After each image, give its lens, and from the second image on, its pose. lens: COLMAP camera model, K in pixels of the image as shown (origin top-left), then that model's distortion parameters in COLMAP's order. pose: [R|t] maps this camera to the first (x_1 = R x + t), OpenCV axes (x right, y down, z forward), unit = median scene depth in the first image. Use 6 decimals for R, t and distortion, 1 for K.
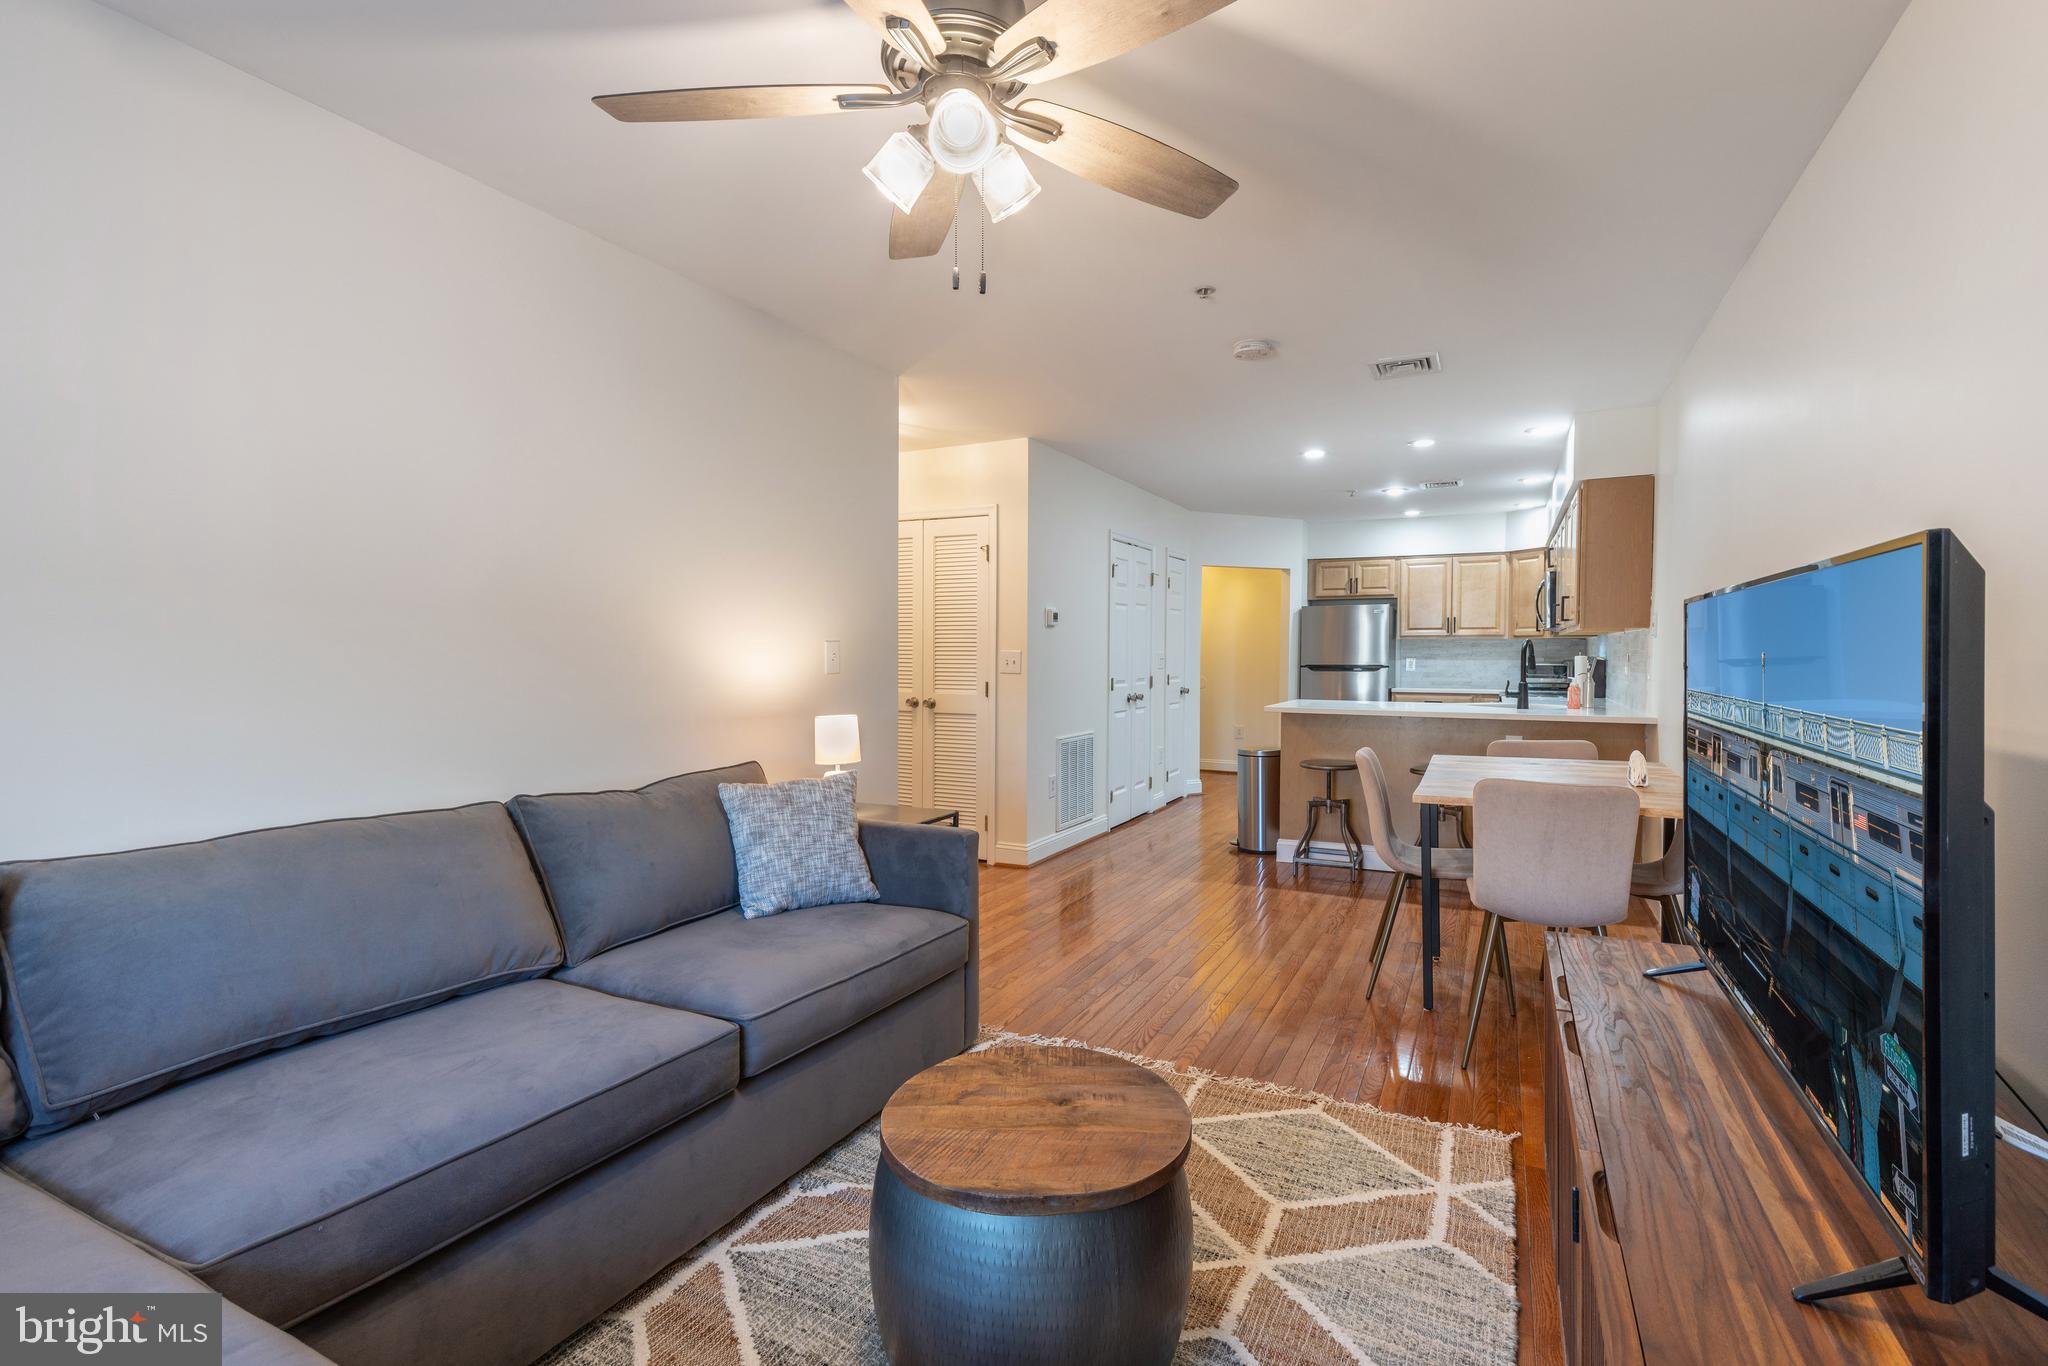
lens RADIAL K [[928.4, 0, 1044.5], [0, 928.4, 749.1], [0, 0, 1]] dist [-0.001346, 0.001754]
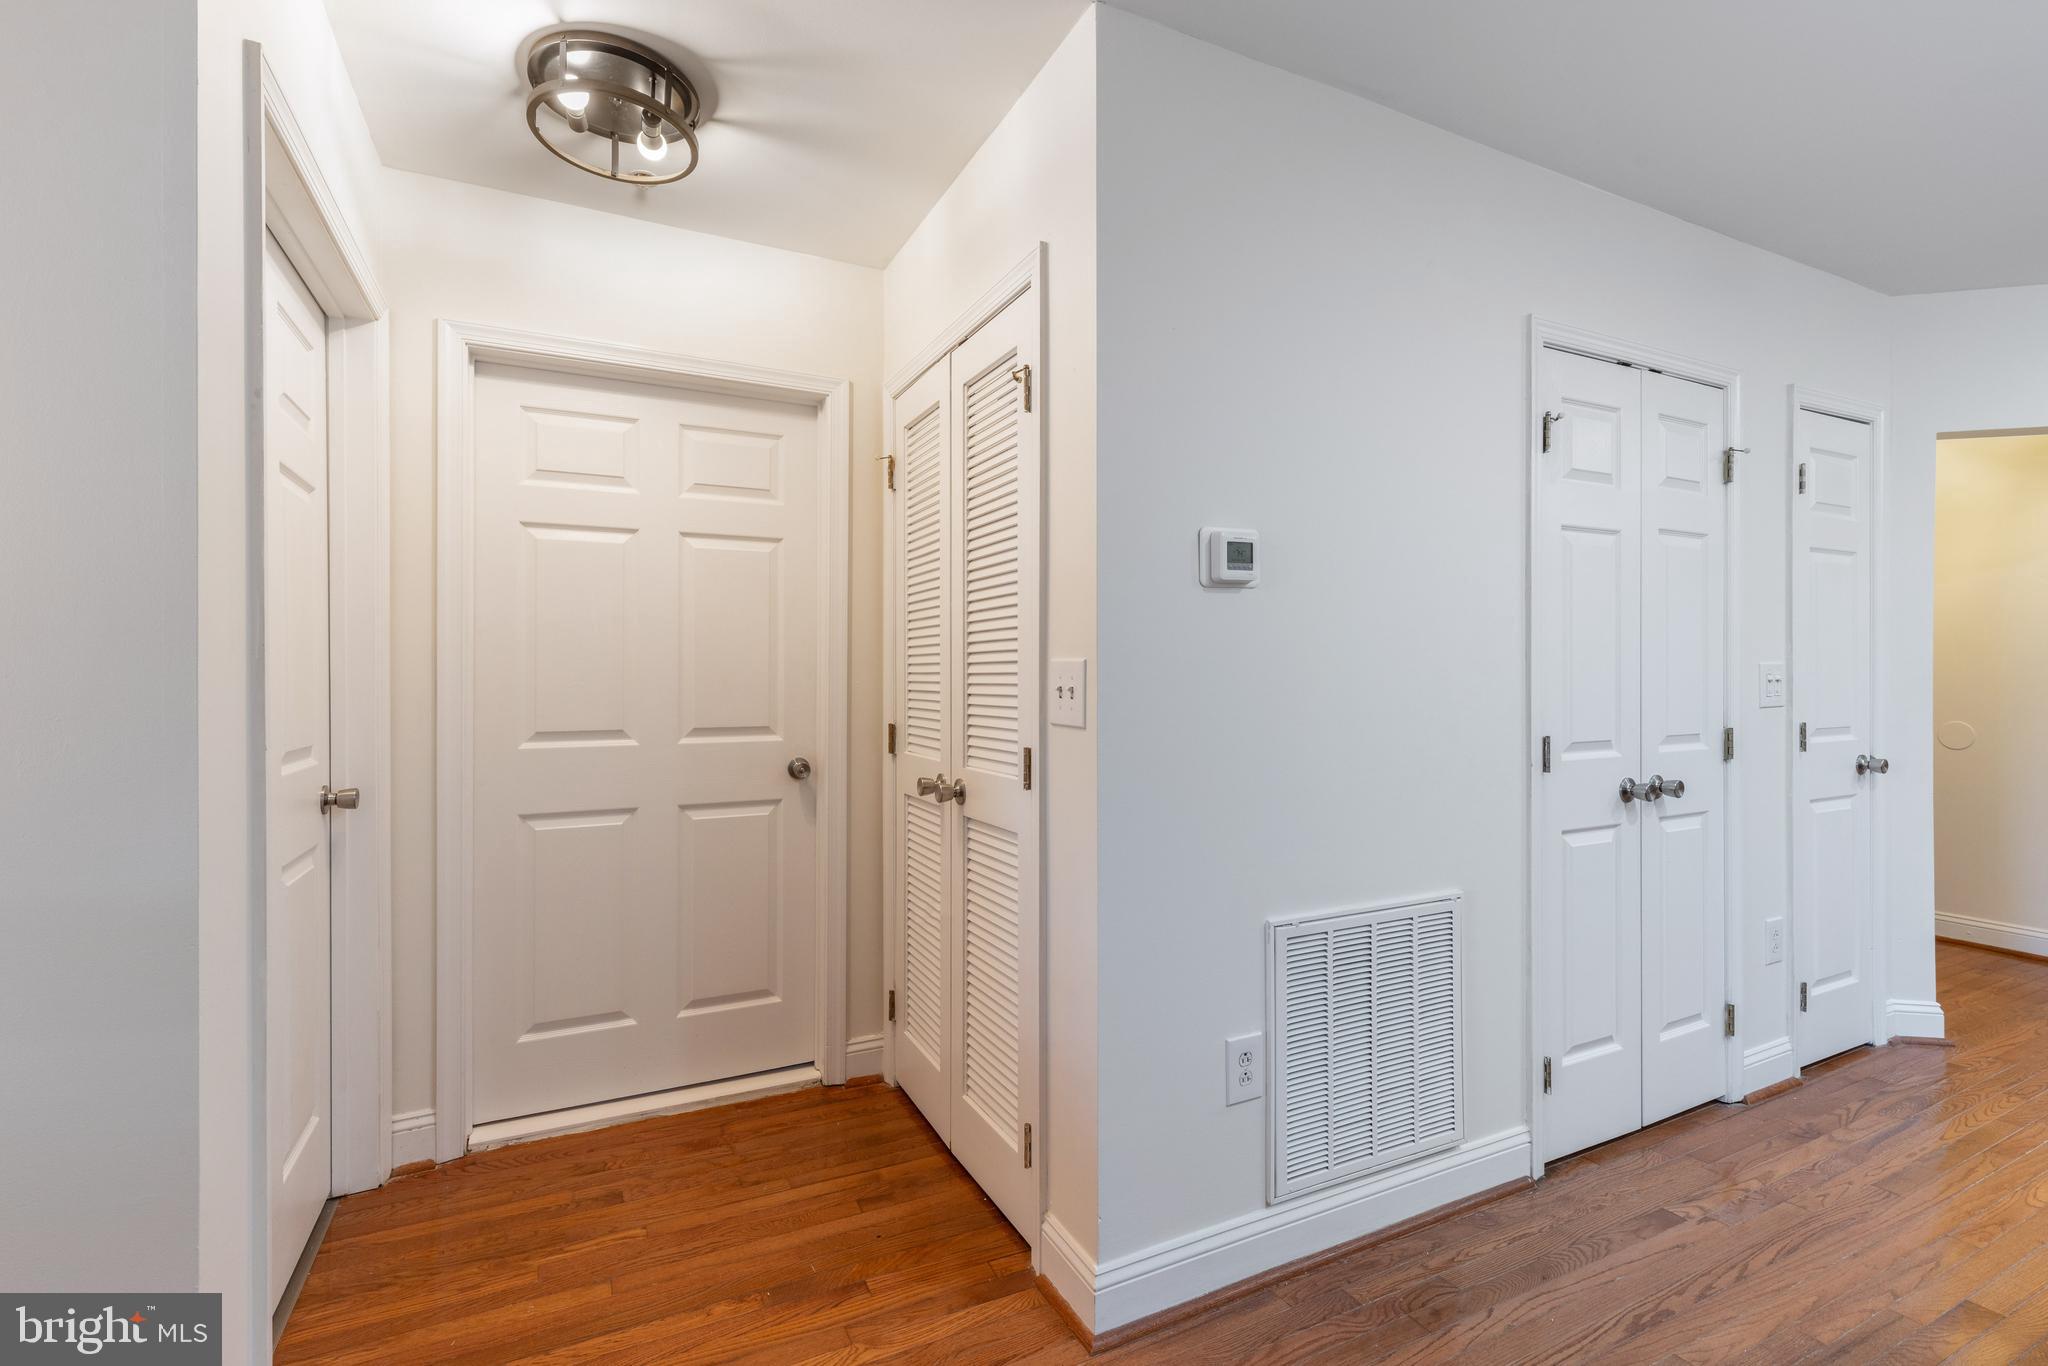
lens RADIAL K [[928.4, 0, 1044.5], [0, 928.4, 691.6], [0, 0, 1]] dist [-0.001346, 0.001754]
pose [[0.803563, 0.004389, -0.595203, 0.123750], [-0.054717, 0.996283, -0.066526, -0.057322], [0.592699, 0.086026, 0.800817, 0.581191]]
